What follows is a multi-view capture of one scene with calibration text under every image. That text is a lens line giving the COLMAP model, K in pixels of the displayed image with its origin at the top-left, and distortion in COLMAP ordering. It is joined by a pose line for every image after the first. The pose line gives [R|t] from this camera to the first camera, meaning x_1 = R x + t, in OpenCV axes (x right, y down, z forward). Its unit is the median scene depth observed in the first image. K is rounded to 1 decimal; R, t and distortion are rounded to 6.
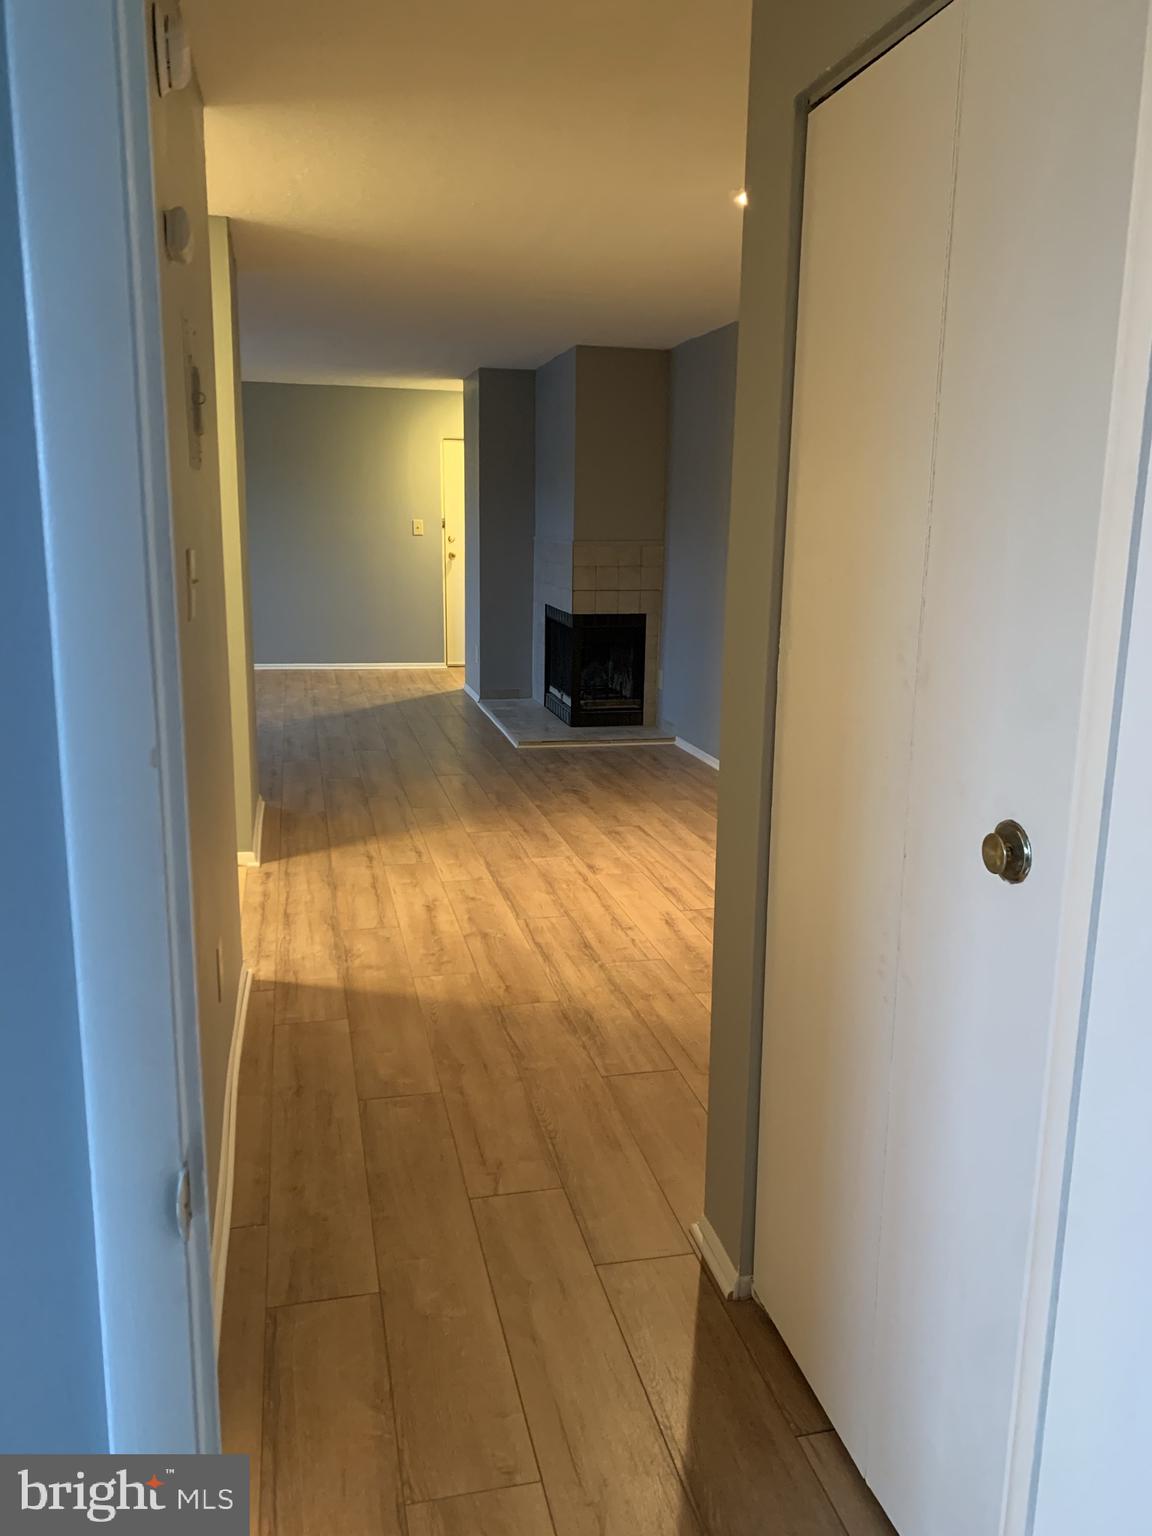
lens RADIAL K [[1165.4, 0, 588.5], [0, 1165.4, 777.4], [0, 0, 1]] dist [0.021095, -0.018352]
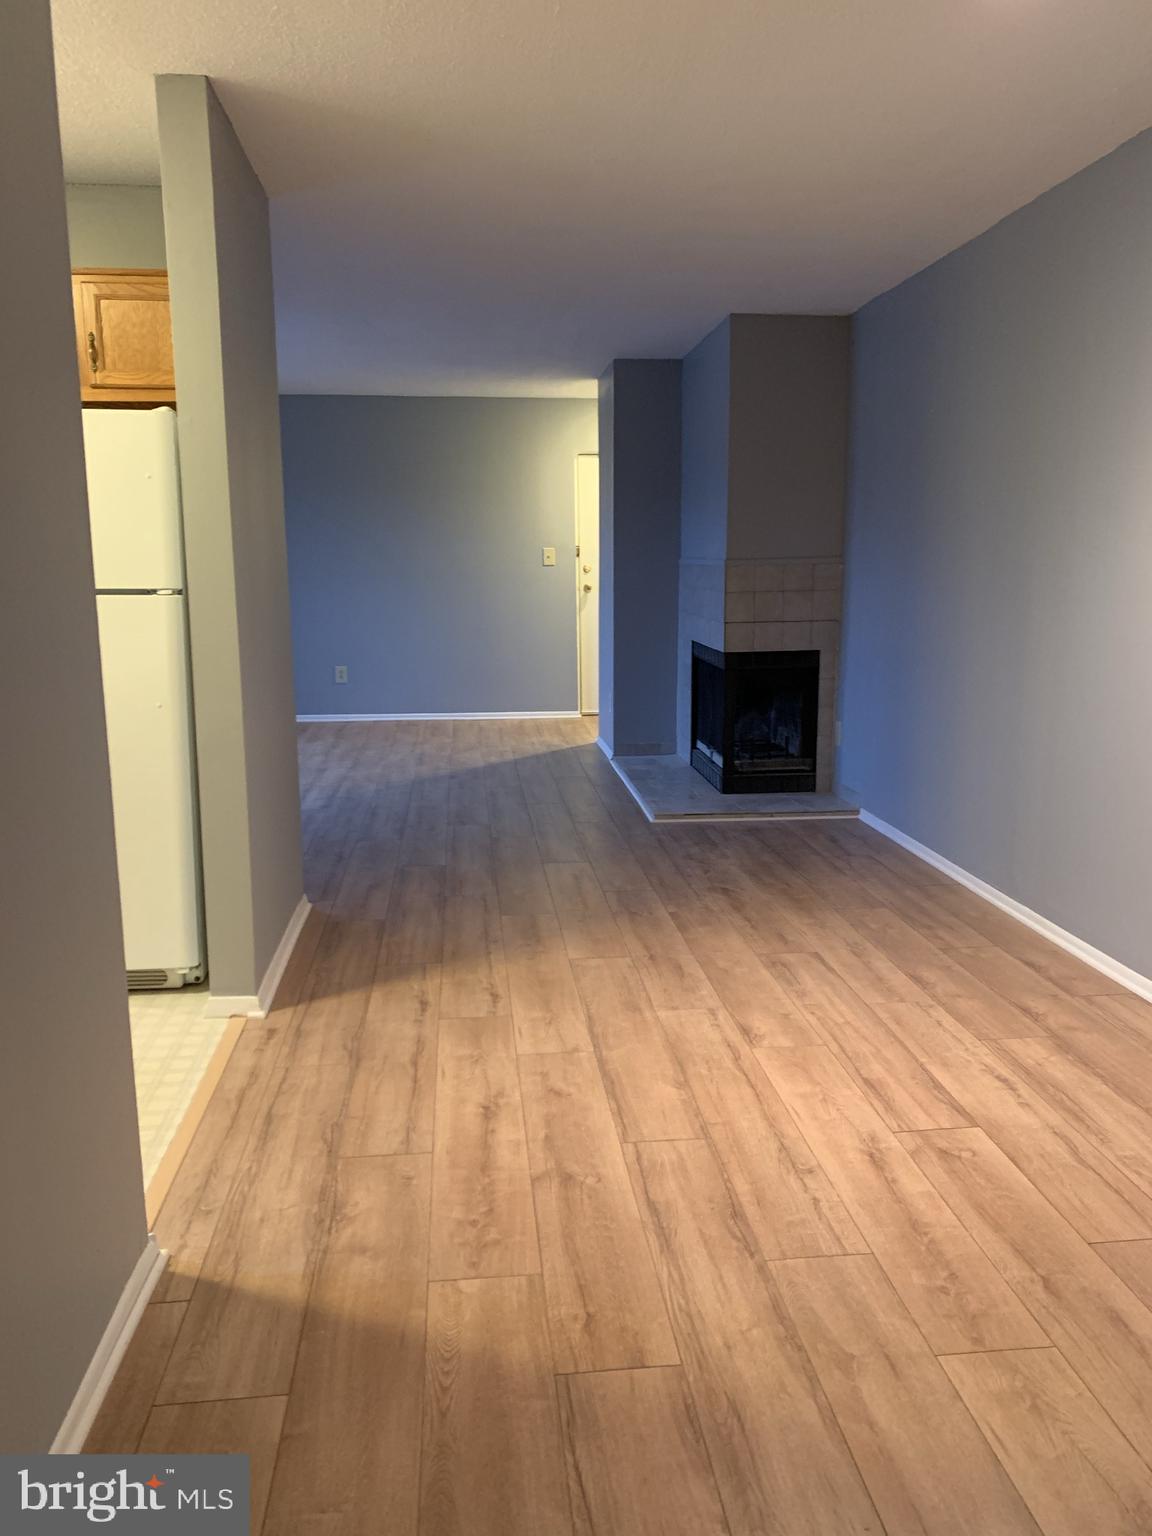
lens RADIAL K [[1165.4, 0, 568.8], [0, 1165.4, 768.3], [0, 0, 1]] dist [0.021095, -0.018352]
pose [[0.988237, 0.000171, -0.152931, 0.004159], [-0.006616, 0.999111, -0.041639, -0.040821], [0.152788, 0.042161, 0.987359, 0.304925]]
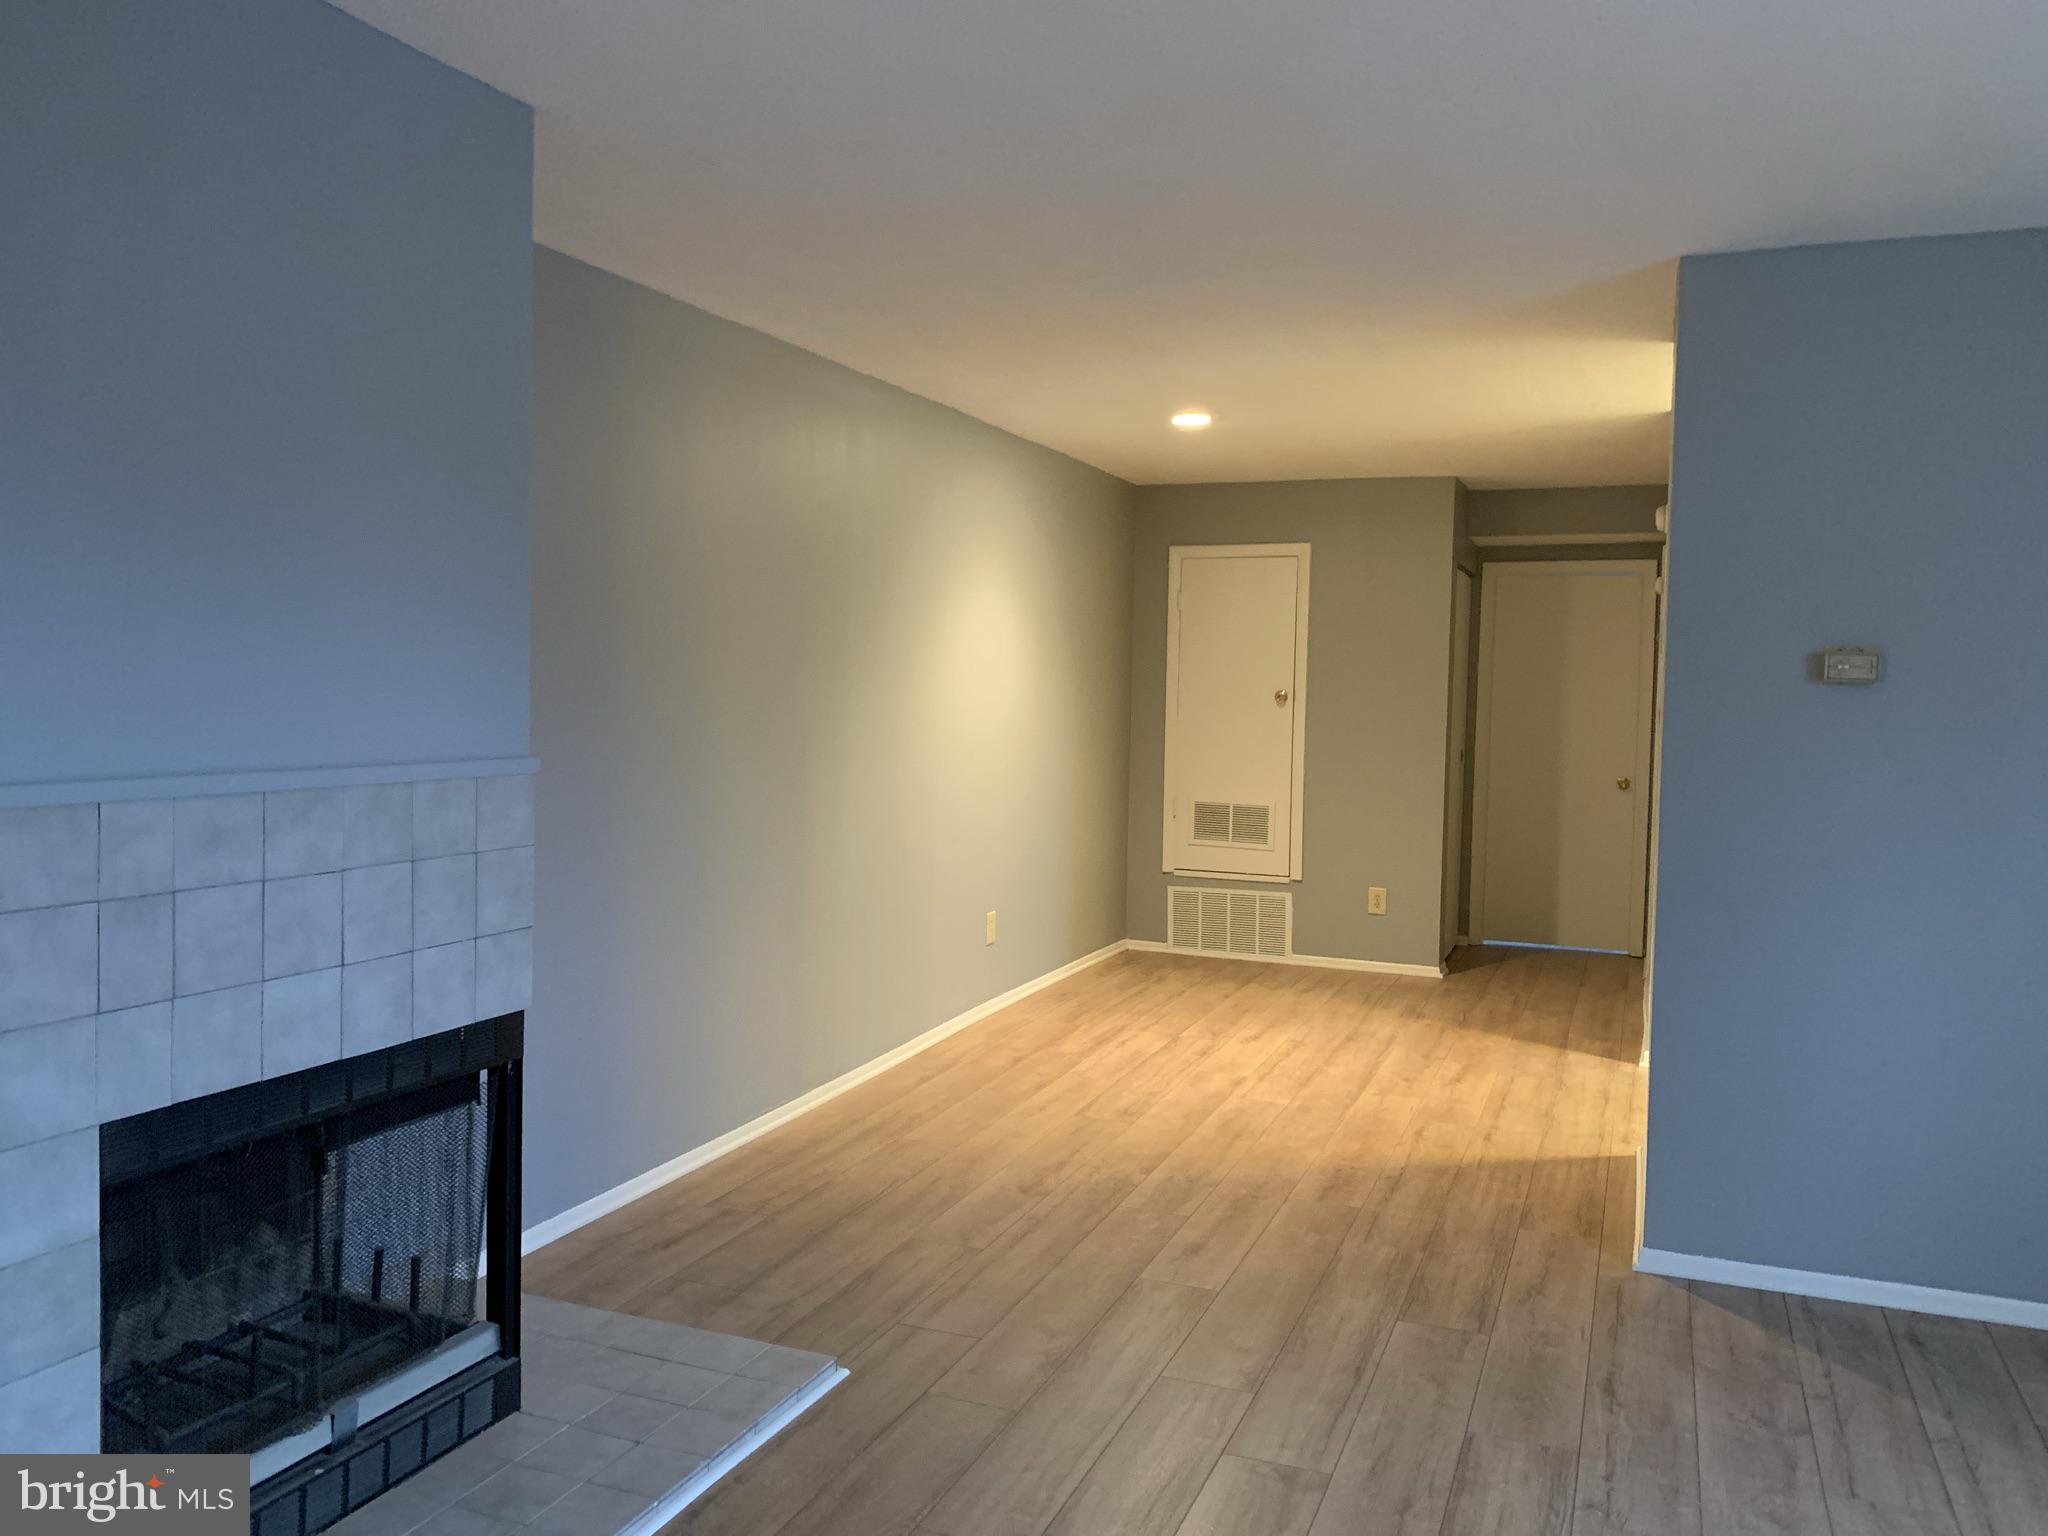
lens RADIAL K [[1553.8, 0, 1033.0], [0, 1553.8, 722.6], [0, 0, 1]] dist [0.021095, -0.018352]
pose [[-0.810889, -0.051354, 0.582942, -0.497088], [0.093853, 0.971835, 0.216165, -0.415897], [-0.577624, 0.229997, -0.783231, 1.802982]]
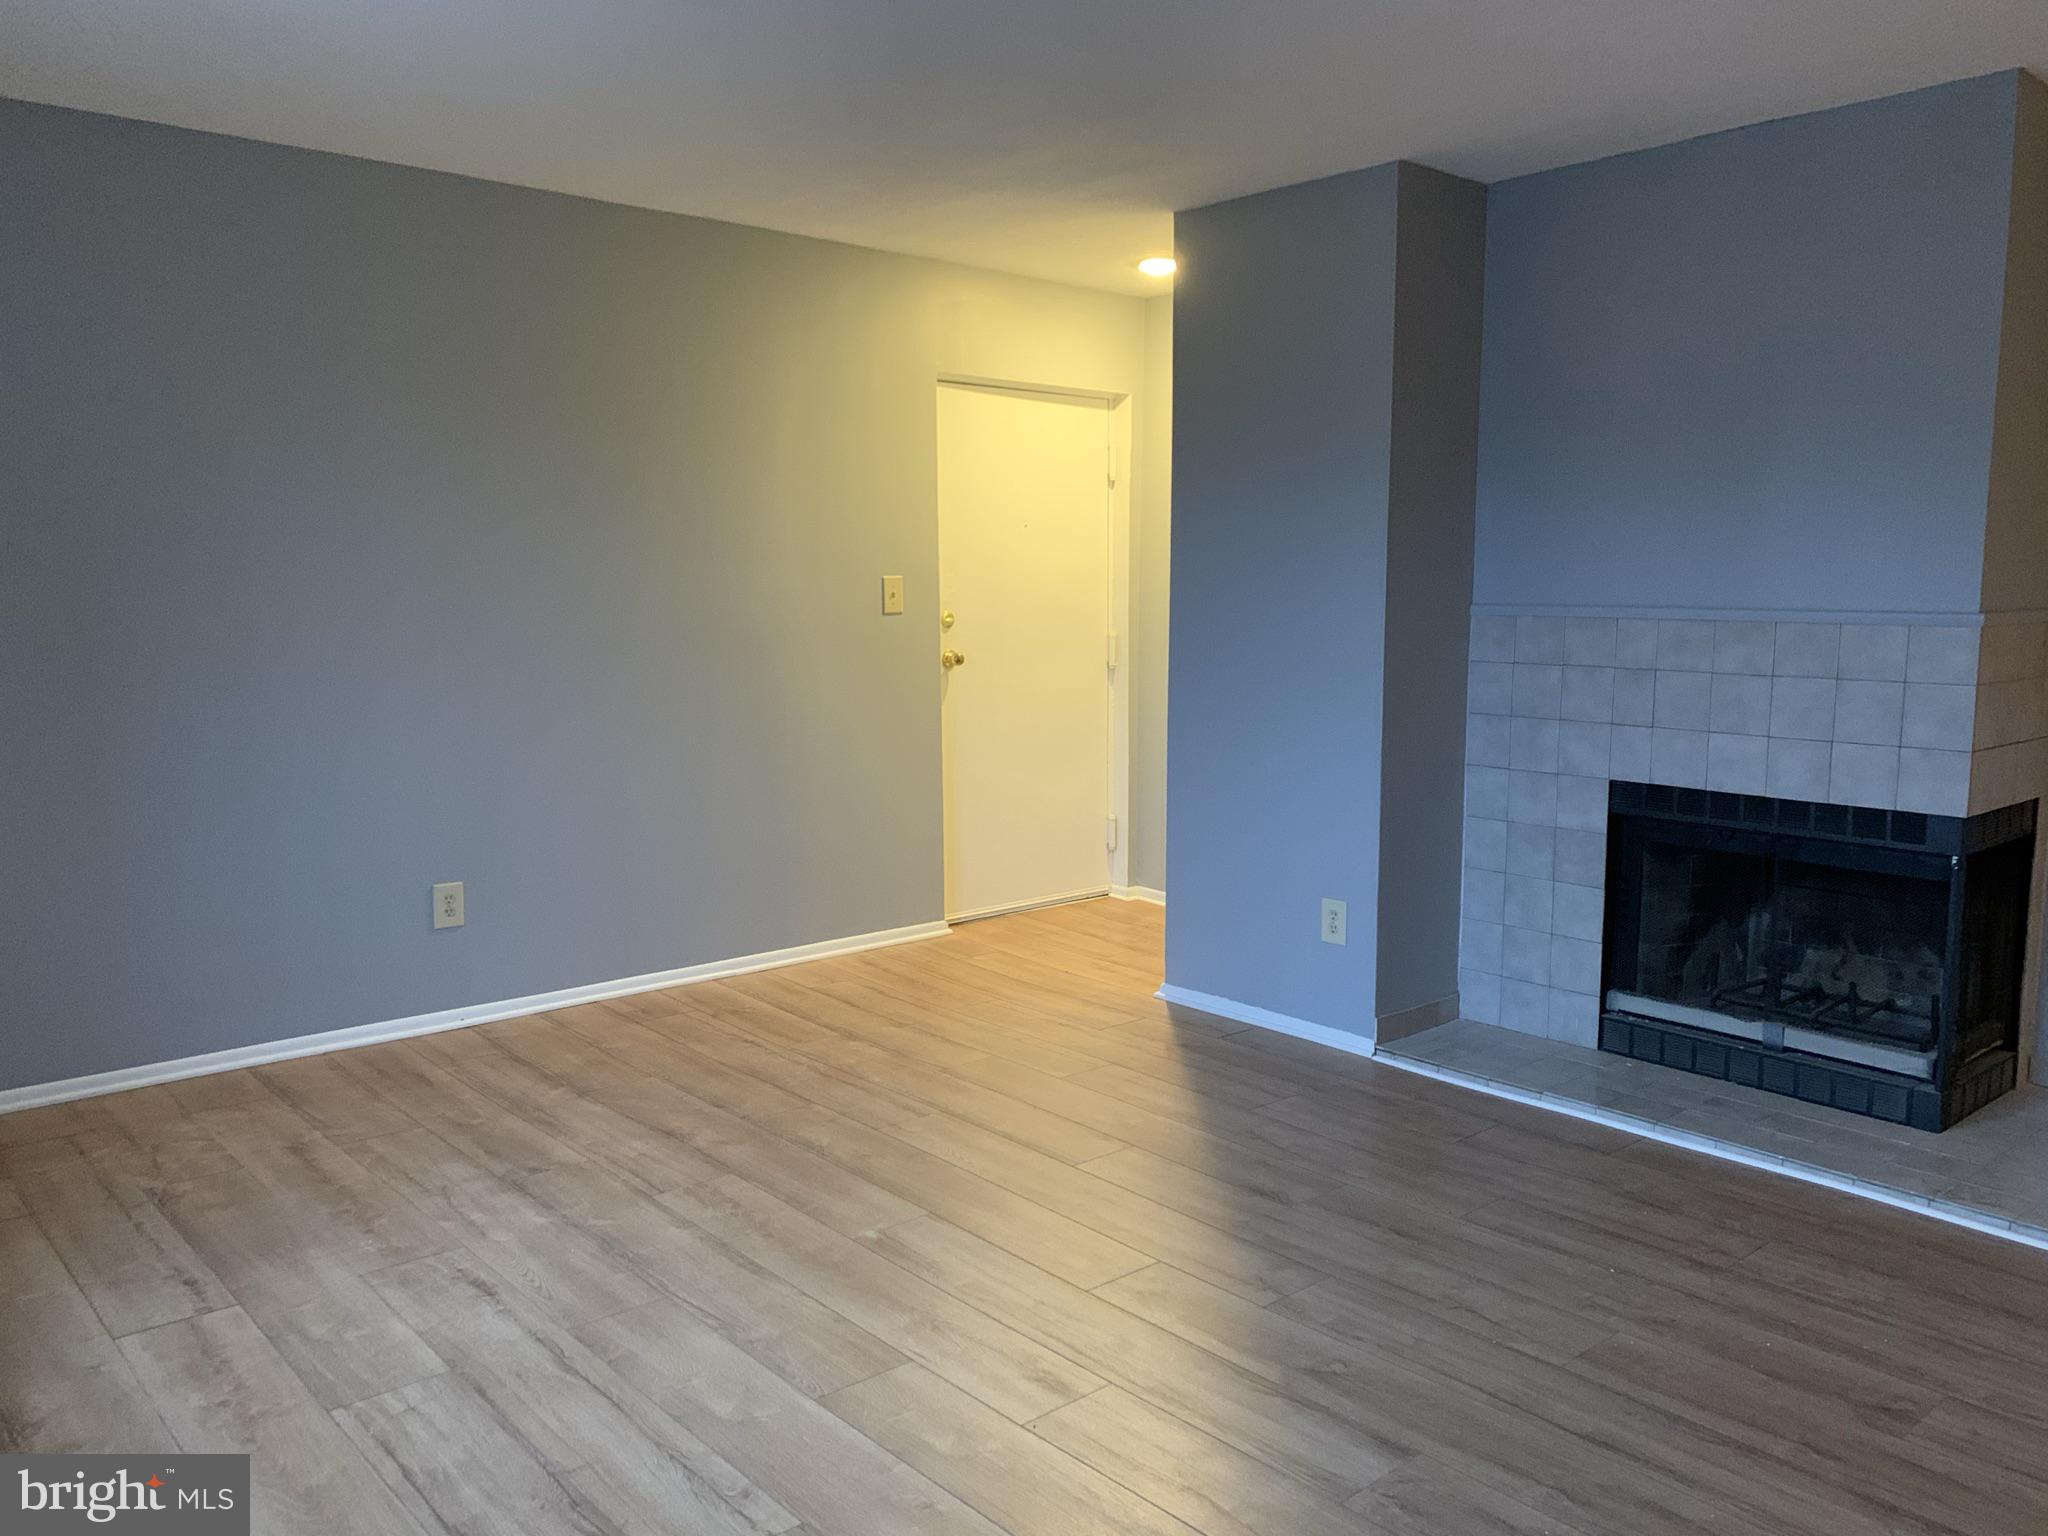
lens RADIAL K [[1553.8, 0, 1012.1], [0, 1553.8, 751.5], [0, 0, 1]] dist [0.021095, -0.018352]
pose [[0.887463, -0.070731, 0.455419, -0.718120], [0.118177, 0.990039, -0.076527, -0.234351], [-0.445470, 0.121735, 0.886982, 1.049326]]
